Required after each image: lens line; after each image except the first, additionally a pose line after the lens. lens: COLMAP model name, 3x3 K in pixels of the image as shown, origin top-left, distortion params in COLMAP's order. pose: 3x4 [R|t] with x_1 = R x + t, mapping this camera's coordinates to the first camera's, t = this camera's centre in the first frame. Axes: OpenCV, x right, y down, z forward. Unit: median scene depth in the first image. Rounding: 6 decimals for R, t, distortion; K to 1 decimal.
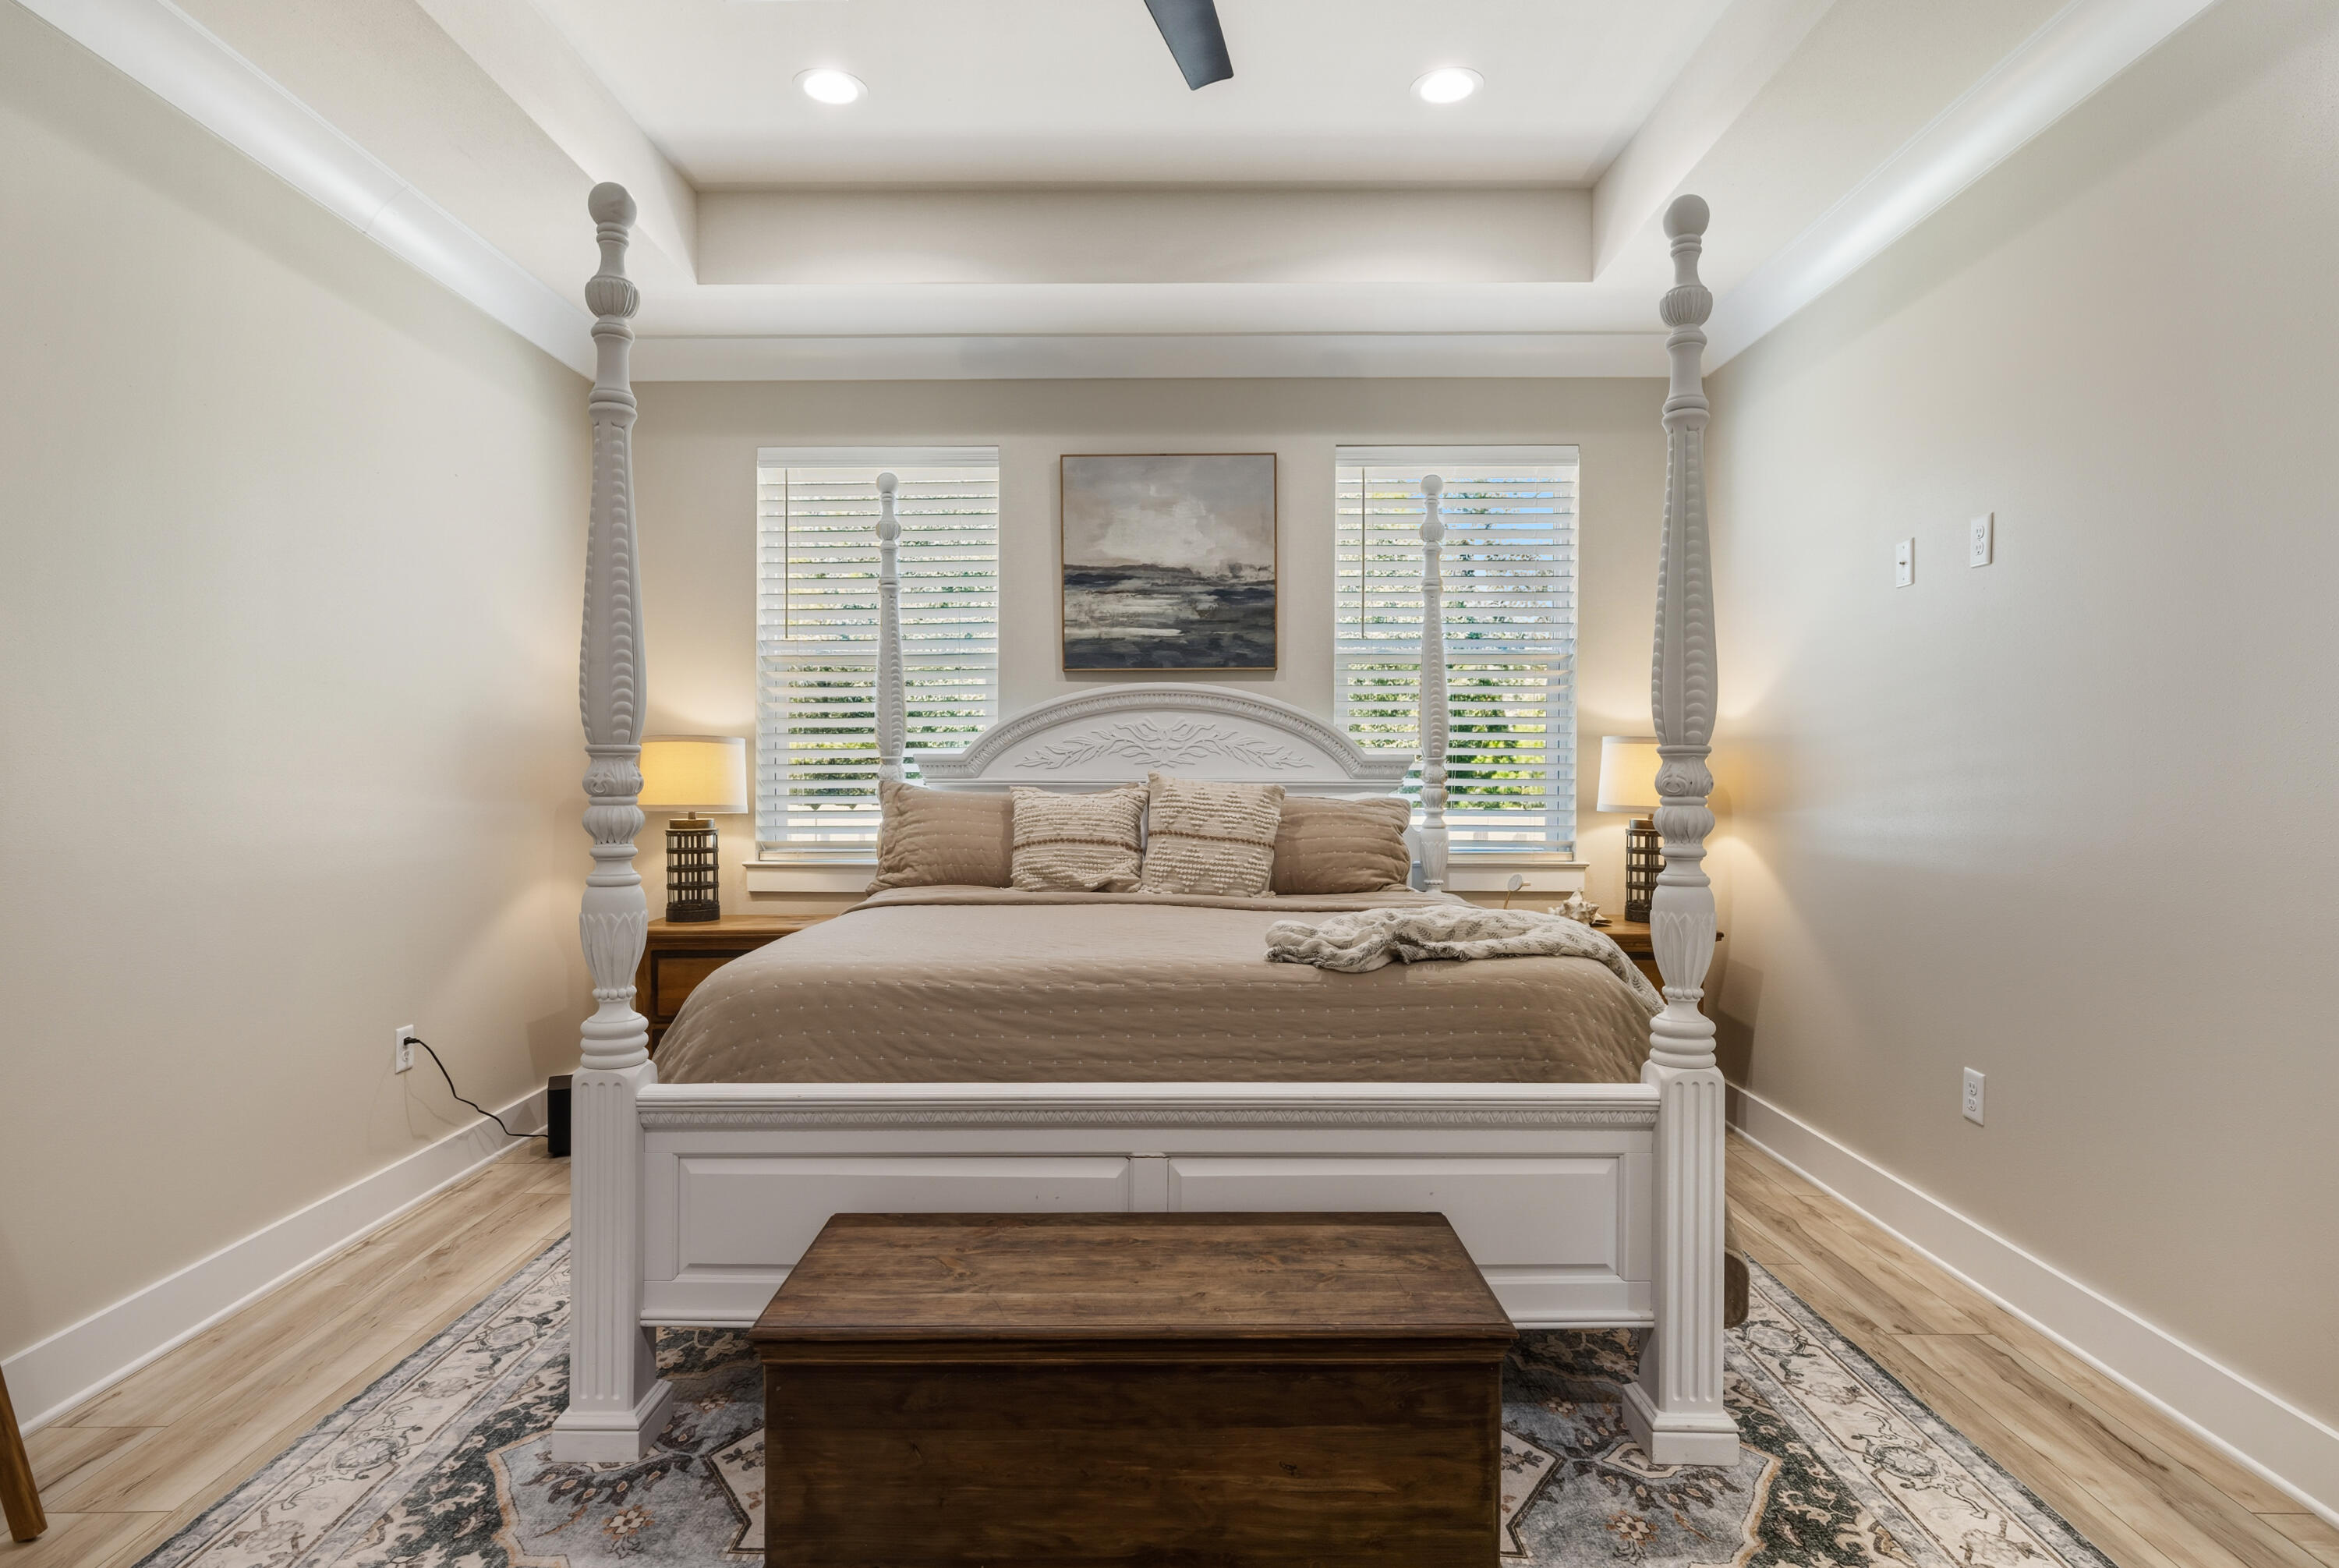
lens RADIAL K [[1271.8, 0, 1163.3], [0, 1271.8, 785.0], [0, 0, 1]] dist [-0.004987, 0.001395]
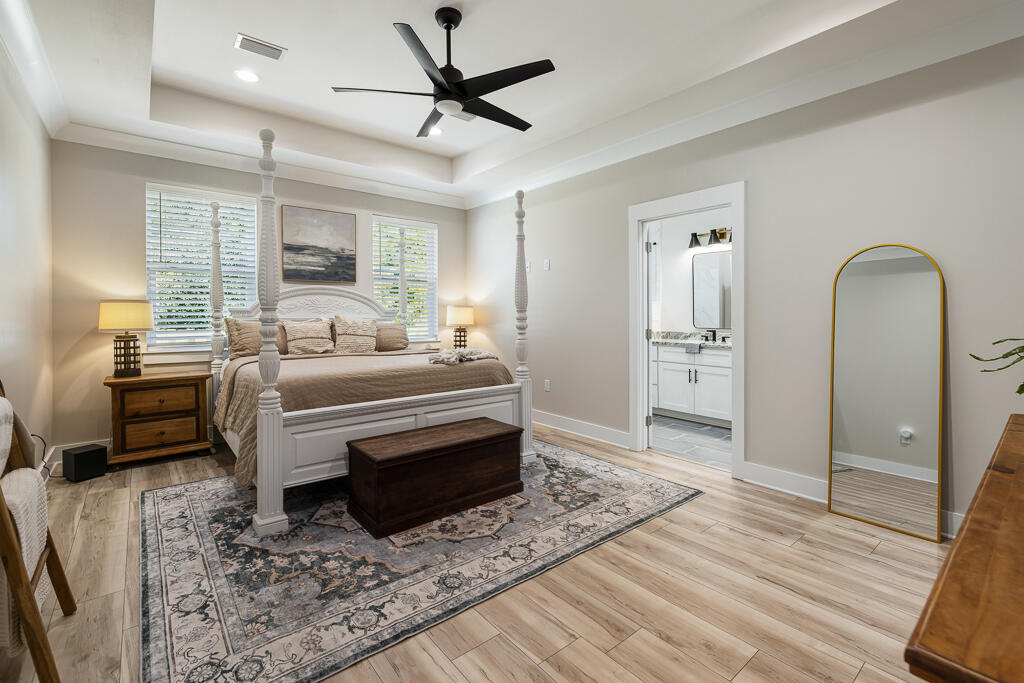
lens RADIAL K [[460.6, 0, 522.2], [0, 460.6, 308.7], [0, 0, 1]] dist [-0.001073, 0.000309]
pose [[0.754221, 0.009132, 0.656558, -0.415378], [0.006160, 0.999761, -0.020982, 0.000901], [-0.656592, 0.019870, 0.753984, -0.160274]]
